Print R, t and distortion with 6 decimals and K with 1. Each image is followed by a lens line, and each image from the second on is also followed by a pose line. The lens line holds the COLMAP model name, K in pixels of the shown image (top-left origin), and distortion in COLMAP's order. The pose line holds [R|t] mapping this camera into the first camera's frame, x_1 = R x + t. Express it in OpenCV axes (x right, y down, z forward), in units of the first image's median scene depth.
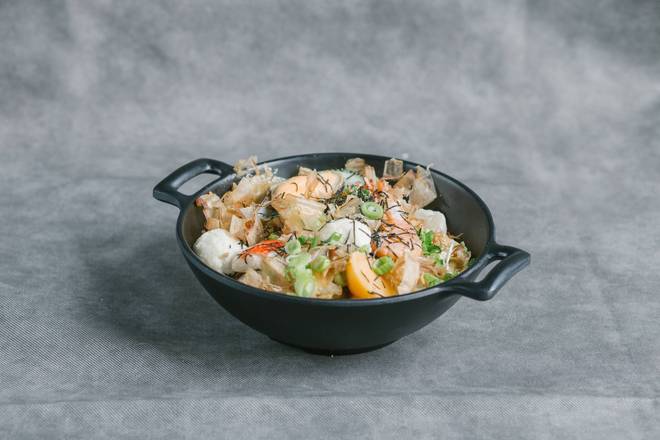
lens RADIAL K [[1667.3, 0, 330.0], [0, 1667.3, 220.0], [0, 0, 1]] dist [0.068249, -0.147560]
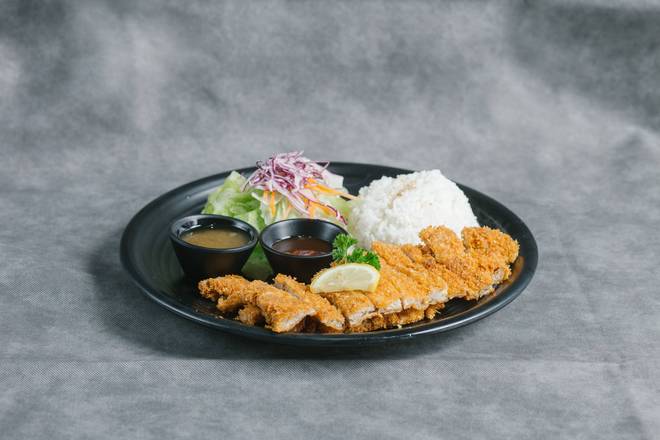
lens RADIAL K [[1598.8, 0, 330.0], [0, 1598.8, 220.0], [0, 0, 1]] dist [0.025979, -0.297641]
pose [[0.999971, 0.006928, -0.003068, -0.013839], [-0.007095, 0.998286, -0.058096, 0.057388], [0.002660, 0.058116, 0.998306, -0.145104]]
